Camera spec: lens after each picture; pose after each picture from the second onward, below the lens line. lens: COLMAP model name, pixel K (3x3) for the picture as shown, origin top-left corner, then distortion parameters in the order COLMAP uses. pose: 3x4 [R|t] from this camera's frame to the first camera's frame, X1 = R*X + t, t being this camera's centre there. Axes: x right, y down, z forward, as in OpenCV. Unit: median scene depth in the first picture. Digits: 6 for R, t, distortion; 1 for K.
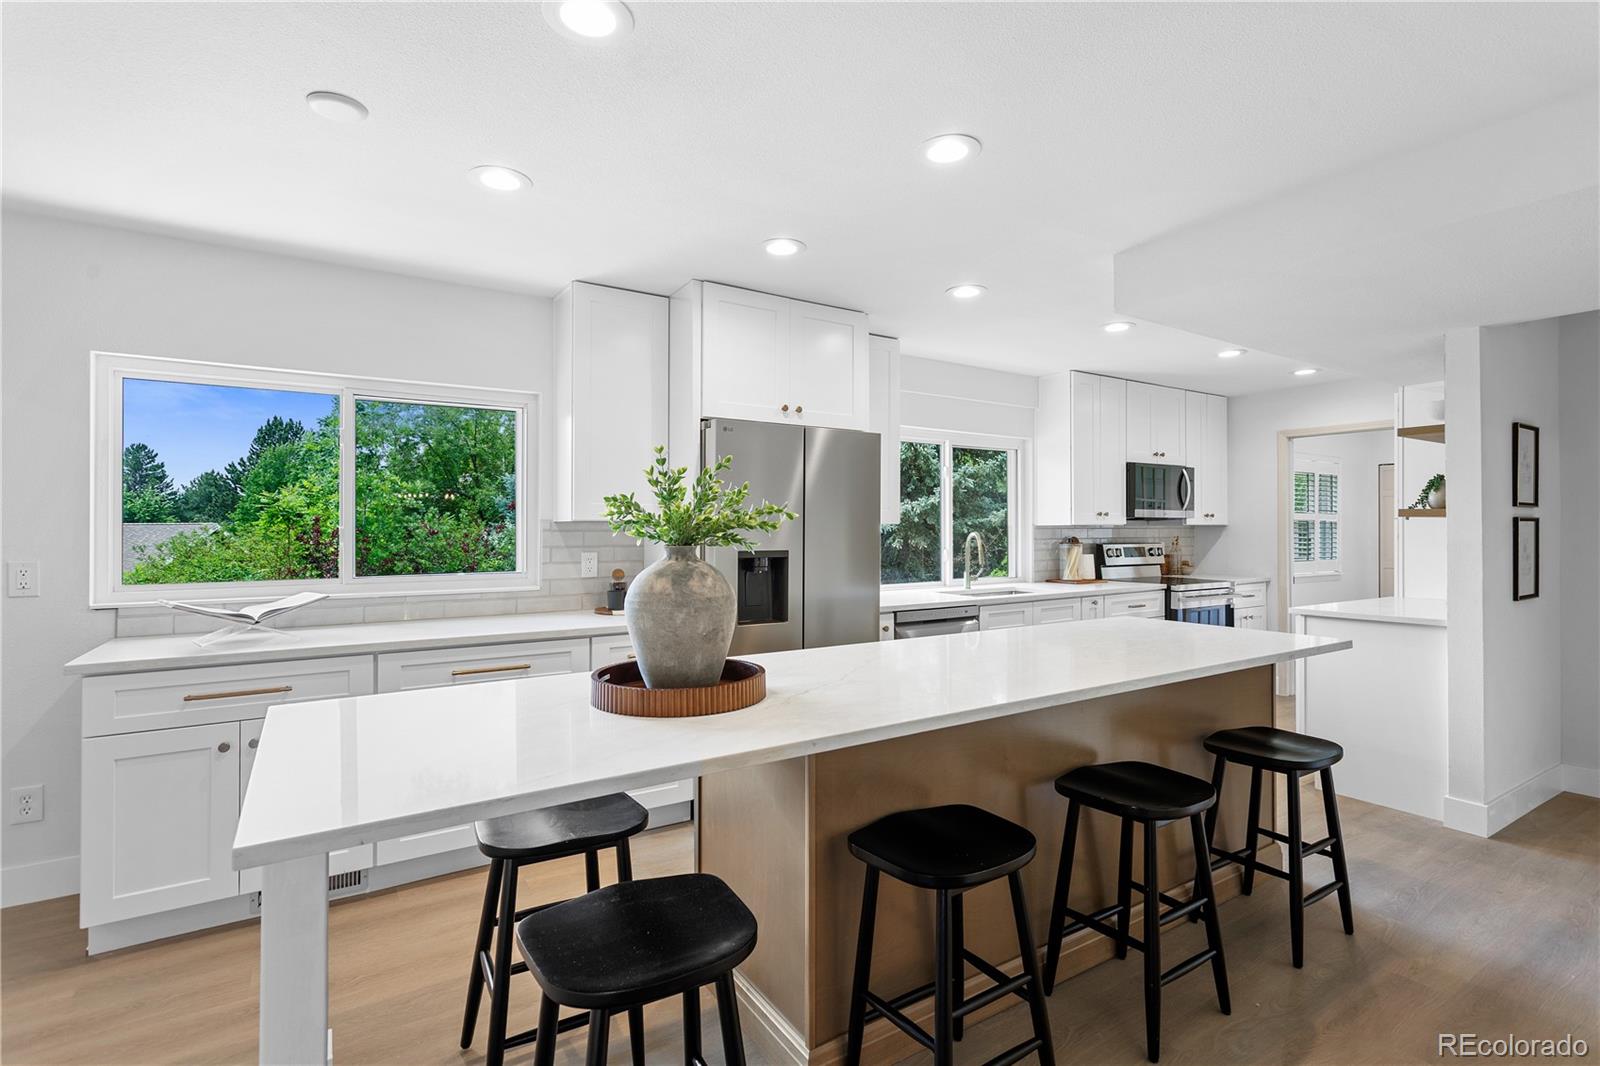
lens RADIAL K [[756.0, 0, 800.0], [0, 756.0, 533.0], [0, 0, 1]] dist [0.002706, -0.000007]
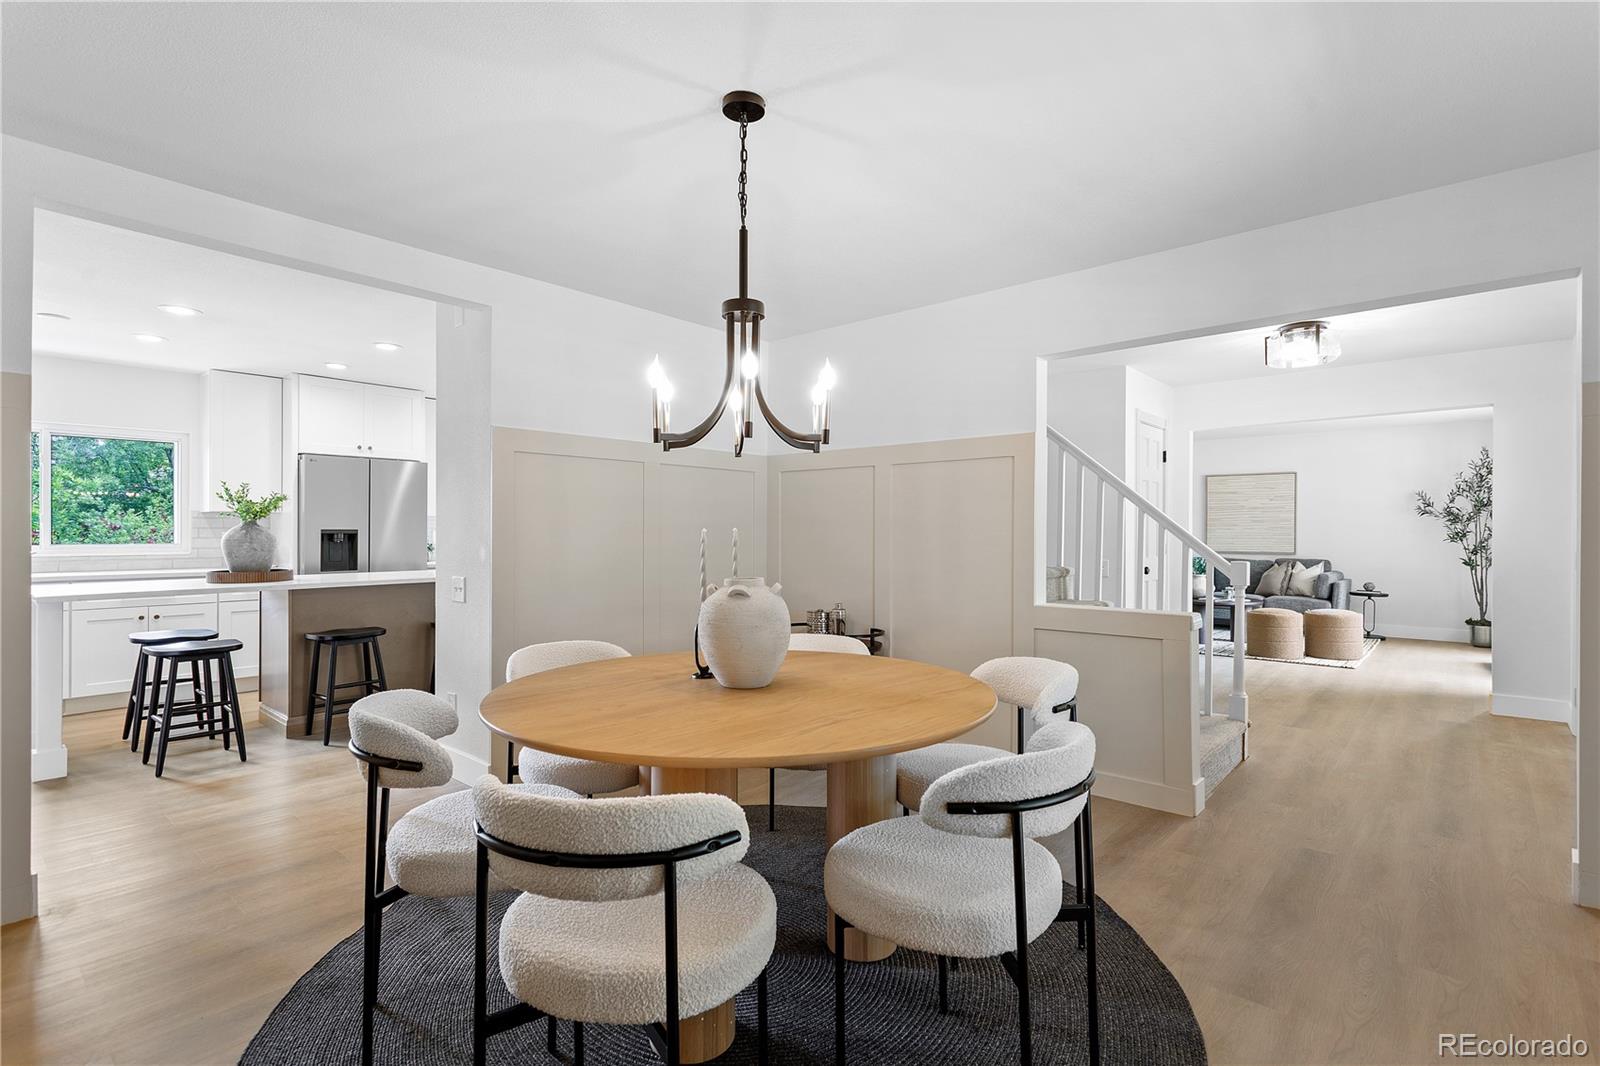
lens RADIAL K [[737.5, 0, 769.2], [0, 737.5, 533.1], [0, 0, 1]] dist [0.014529, 0.000165]
pose [[0.964664, -0.002148, 0.263475, 0.109563], [0.002228, 0.999998, -0.000004, 0.008068], [-0.263474, 0.000591, 0.964666, -0.219216]]
